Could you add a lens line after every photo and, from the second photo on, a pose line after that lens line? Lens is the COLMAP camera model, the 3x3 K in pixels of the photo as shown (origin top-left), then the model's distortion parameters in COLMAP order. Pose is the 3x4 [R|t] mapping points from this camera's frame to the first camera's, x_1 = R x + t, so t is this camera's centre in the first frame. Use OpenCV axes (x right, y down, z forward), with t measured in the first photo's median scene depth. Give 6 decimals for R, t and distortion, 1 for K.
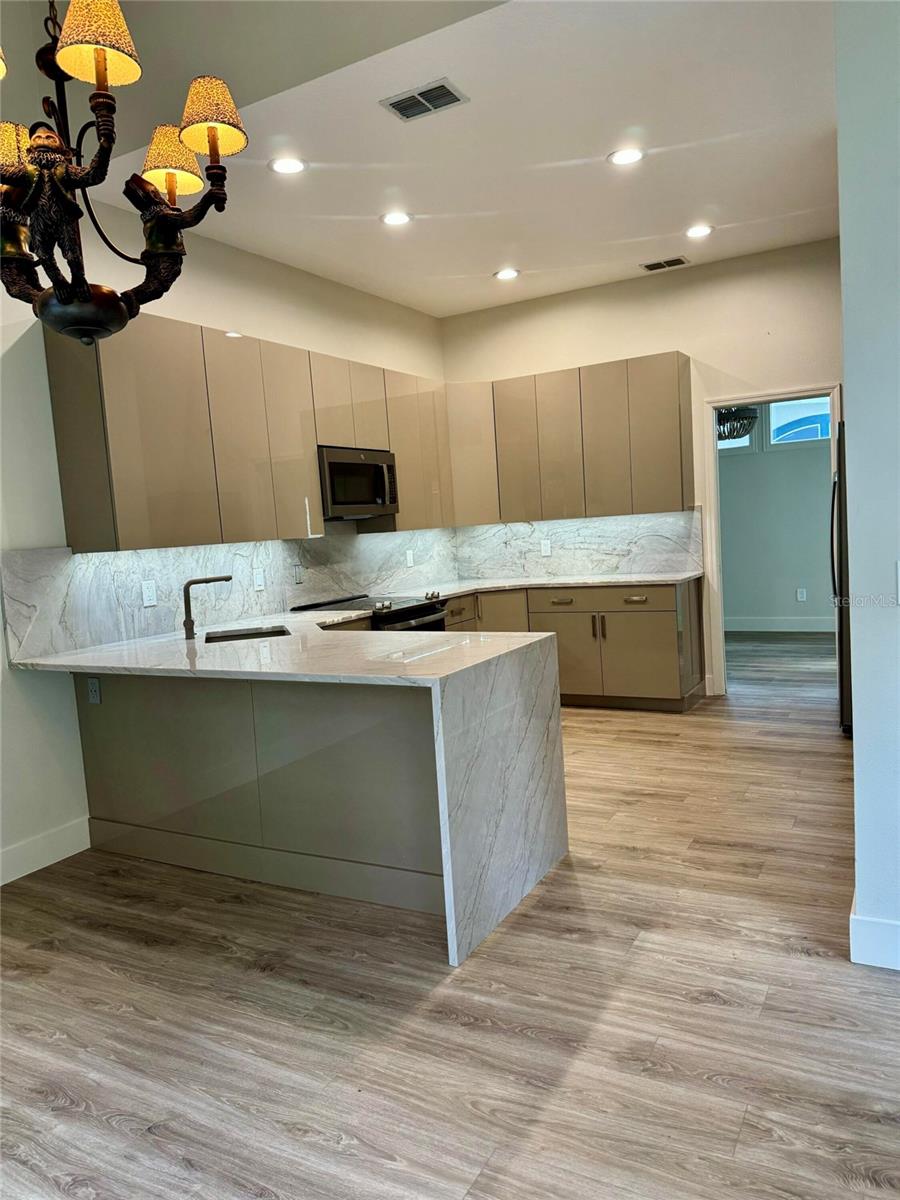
lens RADIAL K [[841.9, 0, 447.1], [0, 841.9, 604.7], [0, 0, 1]] dist [0.038735, -0.026488]
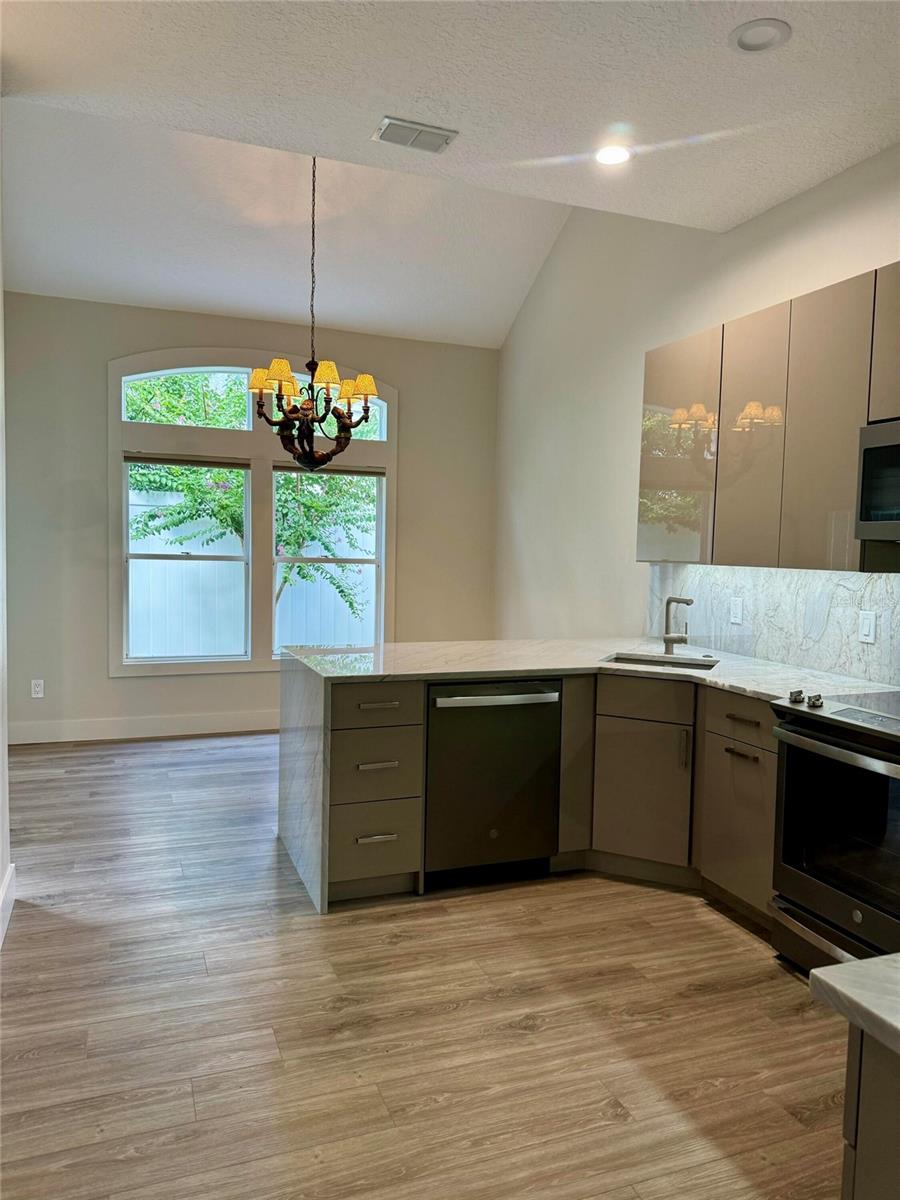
lens RADIAL K [[841.9, 0, 439.2], [0, 841.9, 595.0], [0, 0, 1]] dist [0.038735, -0.026488]
pose [[-0.643978, 0.096019, -0.758994, 0.543398], [-0.055468, 0.983622, 0.171498, -0.161035], [0.763030, 0.152540, -0.628105, 1.217700]]
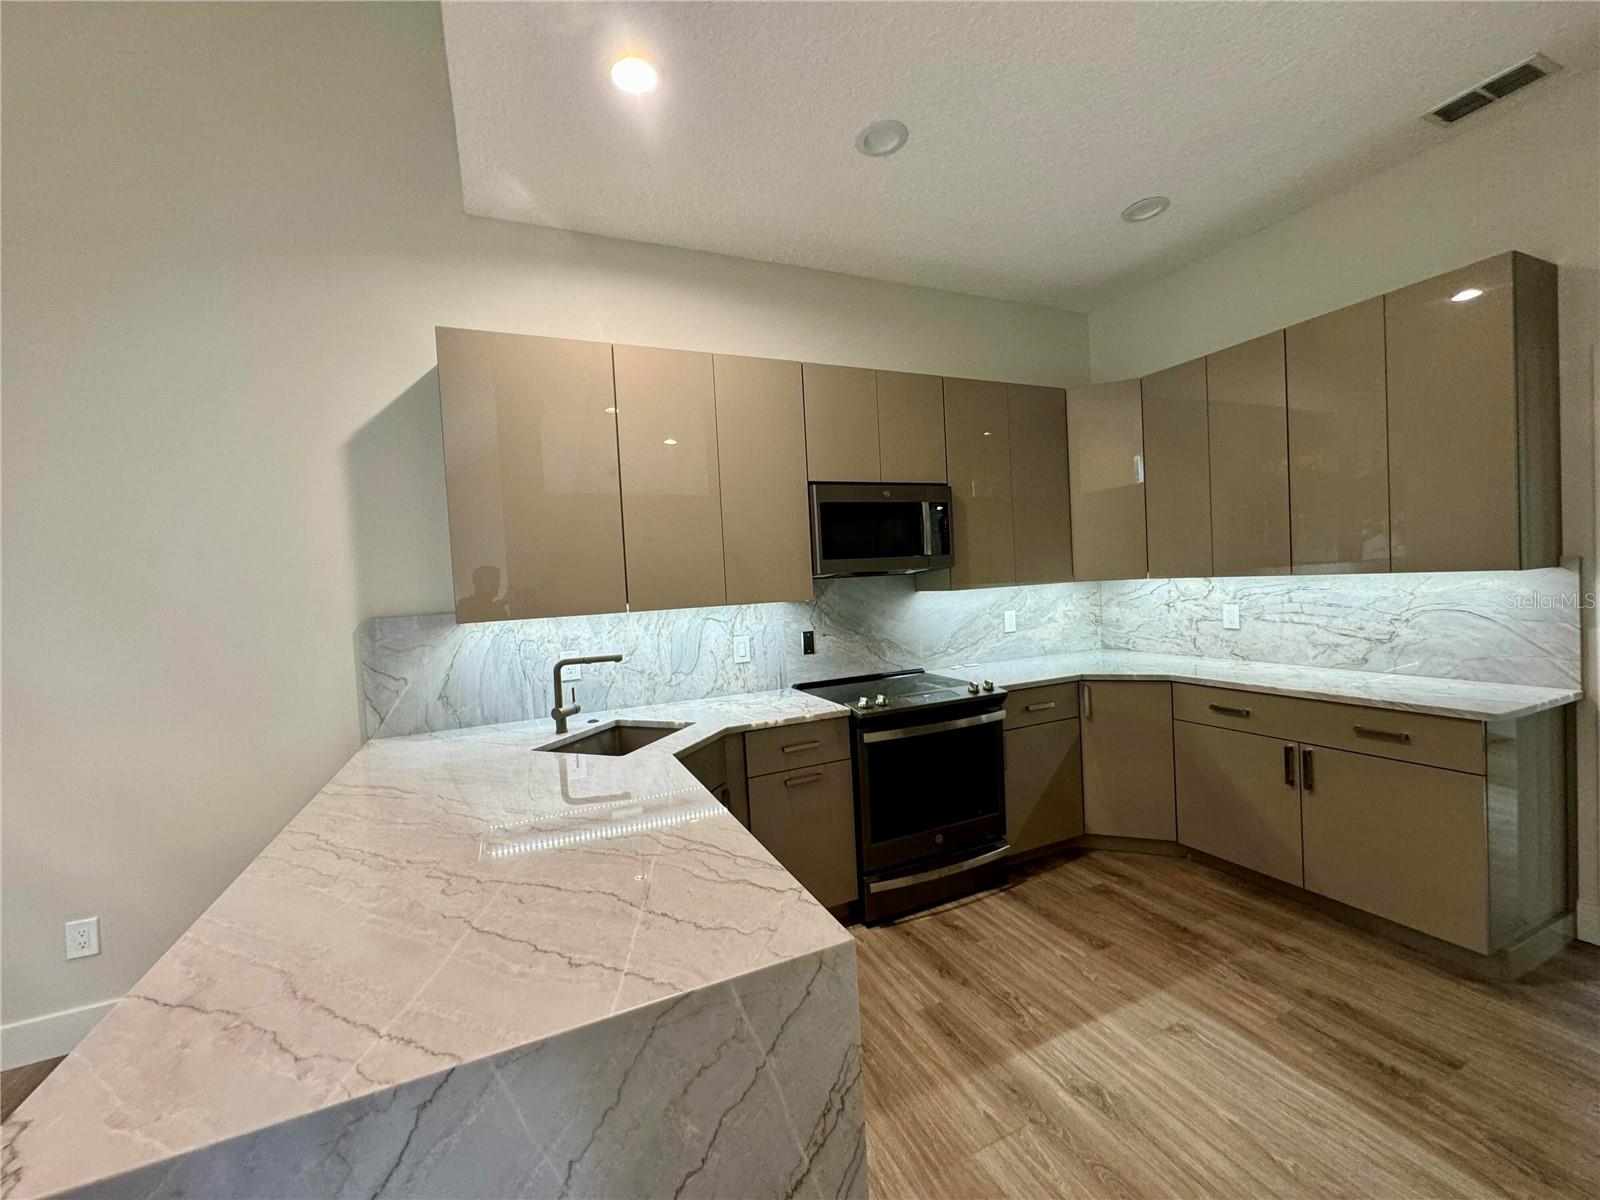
lens RADIAL K [[643.0, 0, 793.1], [0, 643.0, 599.0], [0, 0, 1]] dist [-0.006082, -0.000752]
pose [[0.799906, 0.043439, -0.598550, 0.198672], [-0.057286, 0.998349, -0.004102, -0.082825], [0.597384, 0.037570, 0.801075, 0.549889]]
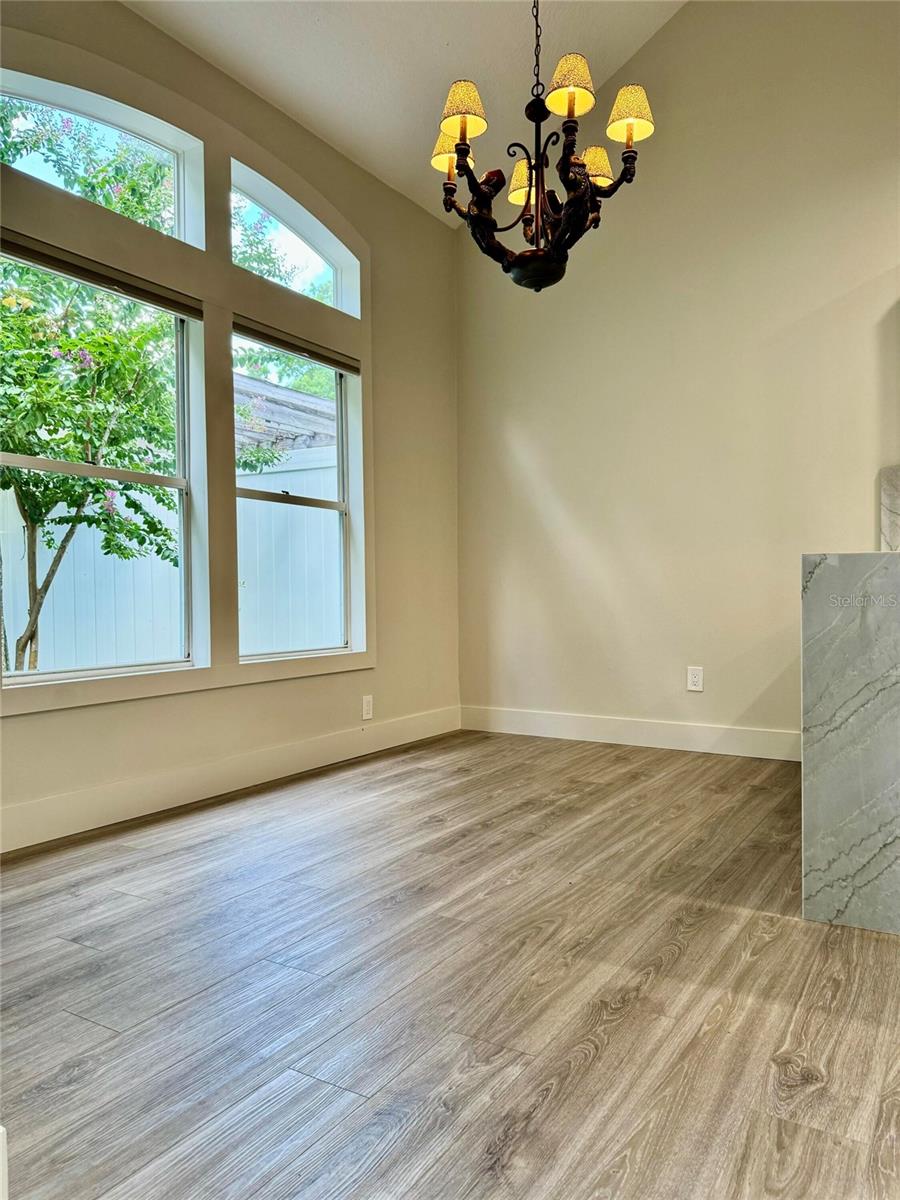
lens RADIAL K [[841.9, 0, 461.3], [0, 841.9, 605.0], [0, 0, 1]] dist [0.038735, -0.026488]
pose [[-0.035367, 0.076113, -0.996472, 0.451522], [-0.090510, 0.992754, 0.079041, 0.058916], [0.995267, 0.092986, -0.028221, 0.388173]]
